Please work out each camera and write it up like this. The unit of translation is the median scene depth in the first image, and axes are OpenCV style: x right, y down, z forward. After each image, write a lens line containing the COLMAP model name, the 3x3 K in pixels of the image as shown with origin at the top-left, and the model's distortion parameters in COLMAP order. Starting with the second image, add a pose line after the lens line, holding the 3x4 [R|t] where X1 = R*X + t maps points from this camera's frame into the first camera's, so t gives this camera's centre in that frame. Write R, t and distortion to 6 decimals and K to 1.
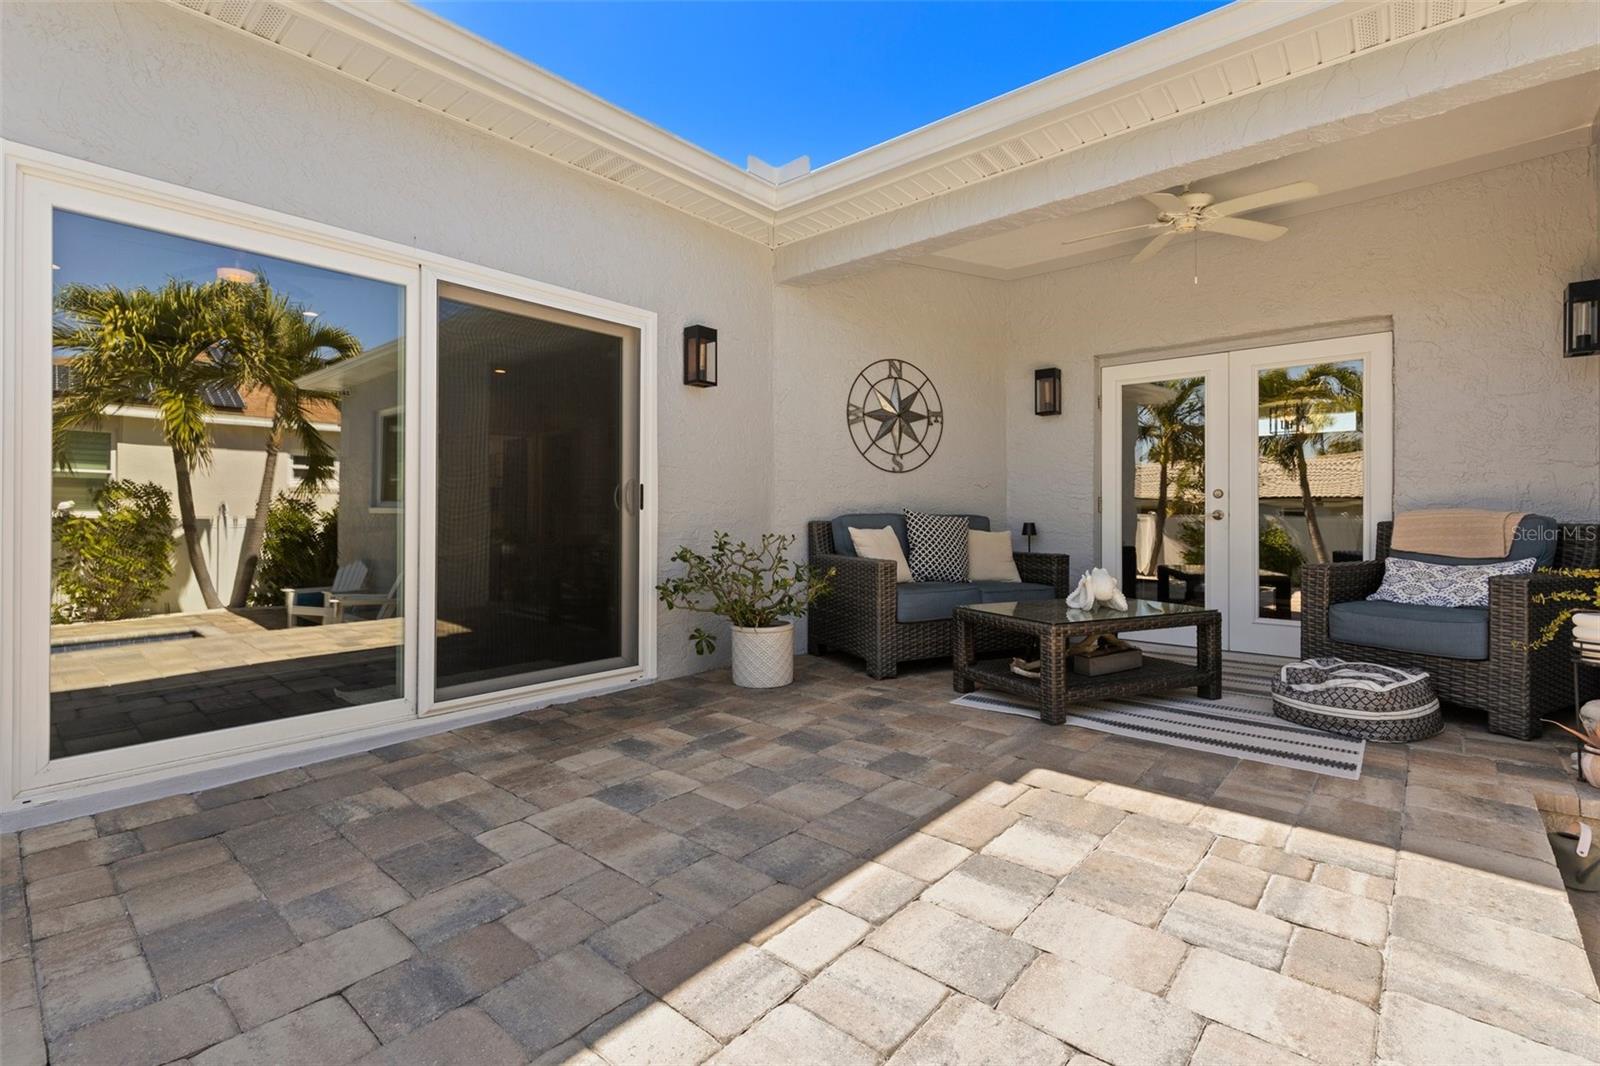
lens RADIAL K [[715.2, 0, 800.3], [0, 715.2, 518.8], [0, 0, 1]] dist [-0.000058, -0.000050]
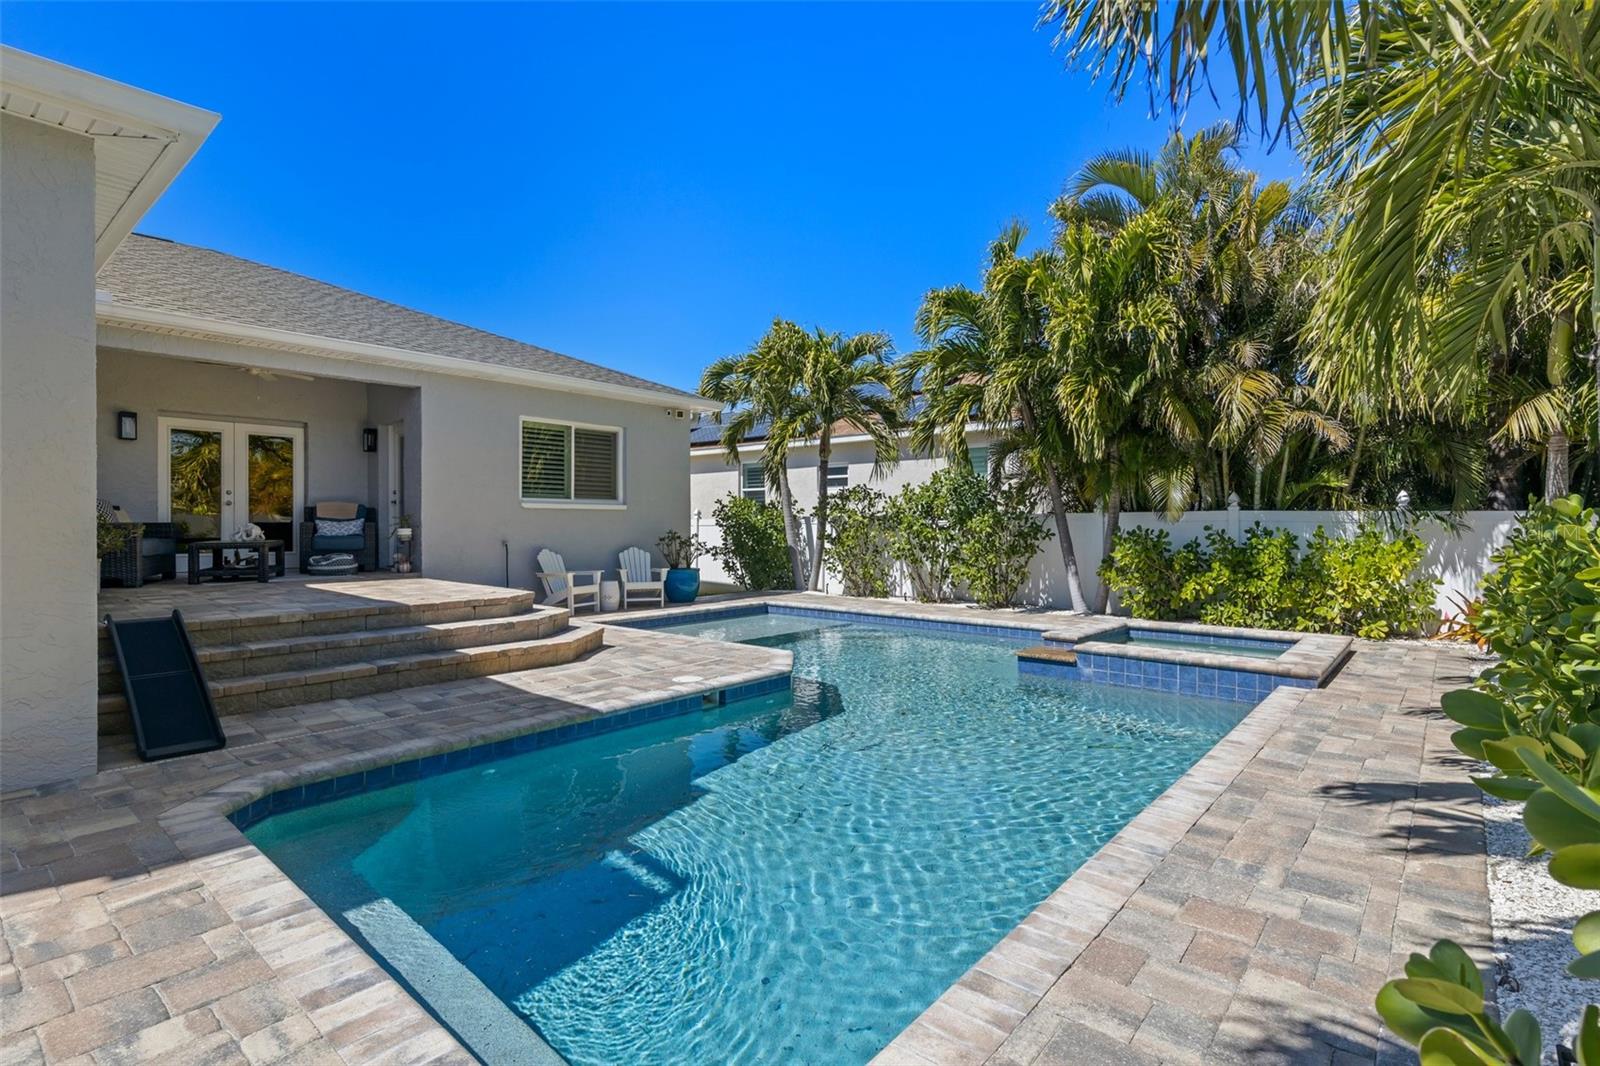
lens RADIAL K [[779.3, 0, 800.9], [0, 779.3, 533.8], [0, 0, 1]] dist [0.002574, -0.000843]
pose [[-0.021726, -0.009470, 0.999719, -1.639375], [0.002563, 0.999951, 0.009528, 0.065438], [-0.999761, 0.002770, -0.021700, -0.551549]]
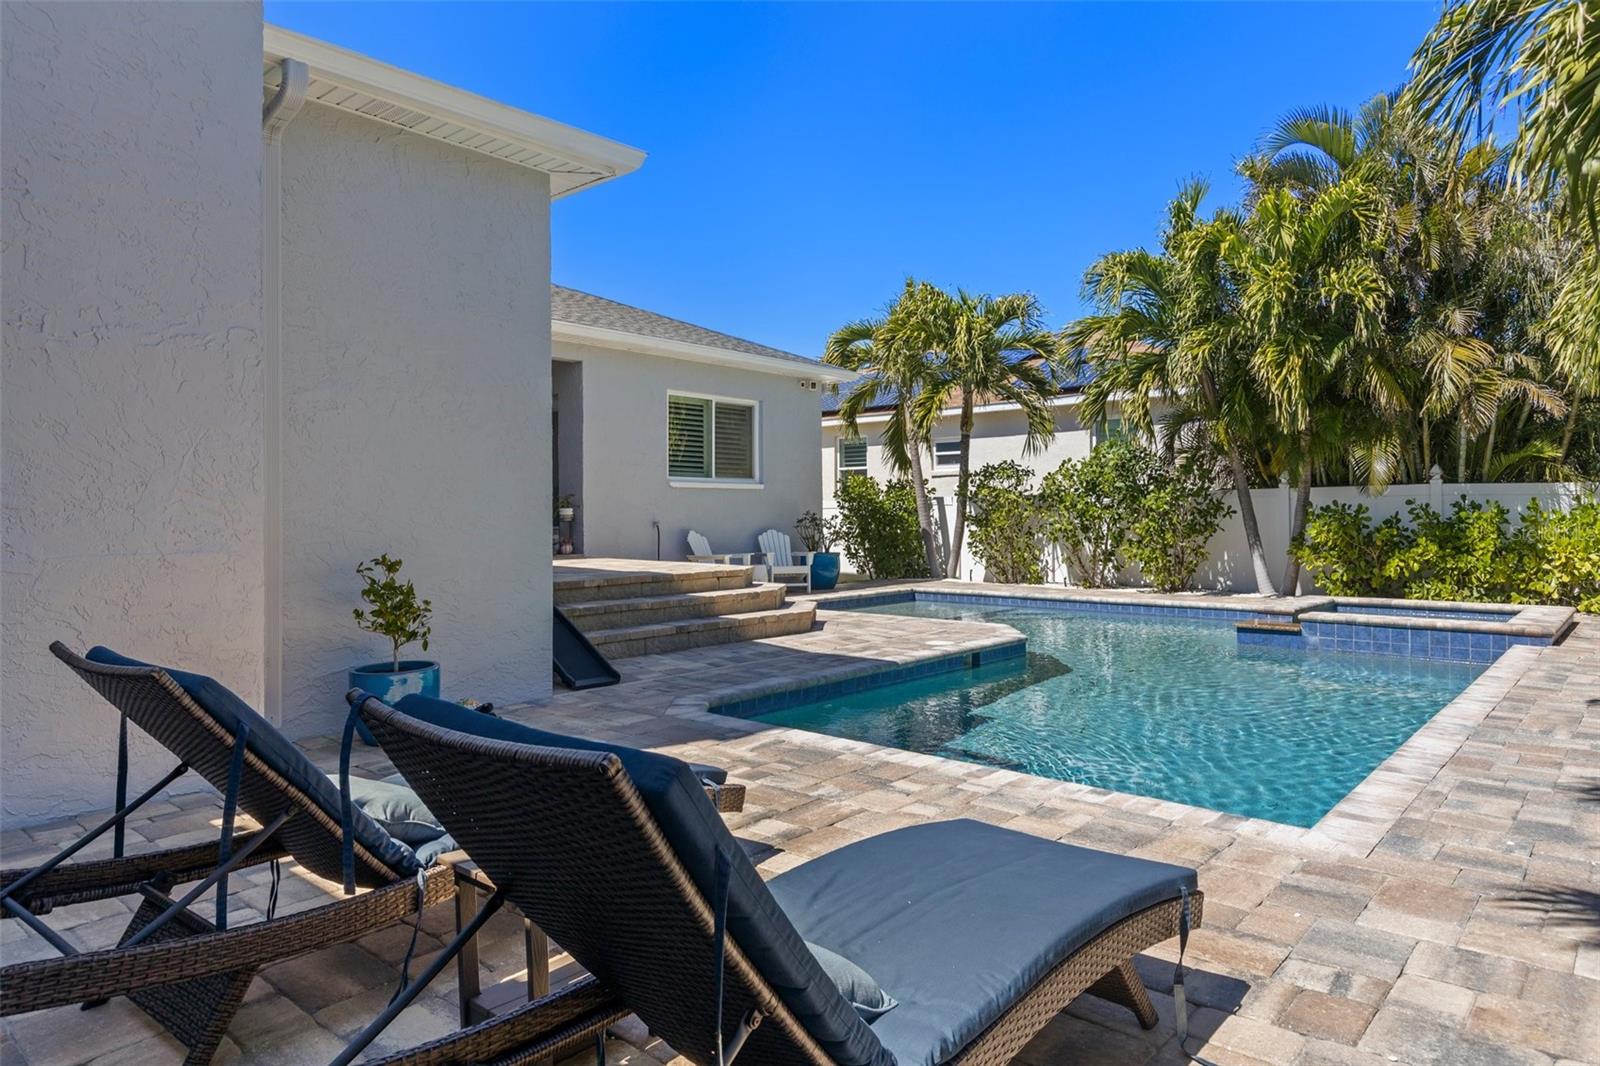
lens RADIAL K [[991.1, 0, 802.8], [0, 991.1, 519.2], [0, 0, 1]] dist [0.008767, 0.000859]
pose [[-0.007861, -0.000266, 0.999969, -2.117591], [0.008928, 0.999960, 0.000336, 0.103372], [-0.999929, 0.008930, -0.007858, -0.096808]]
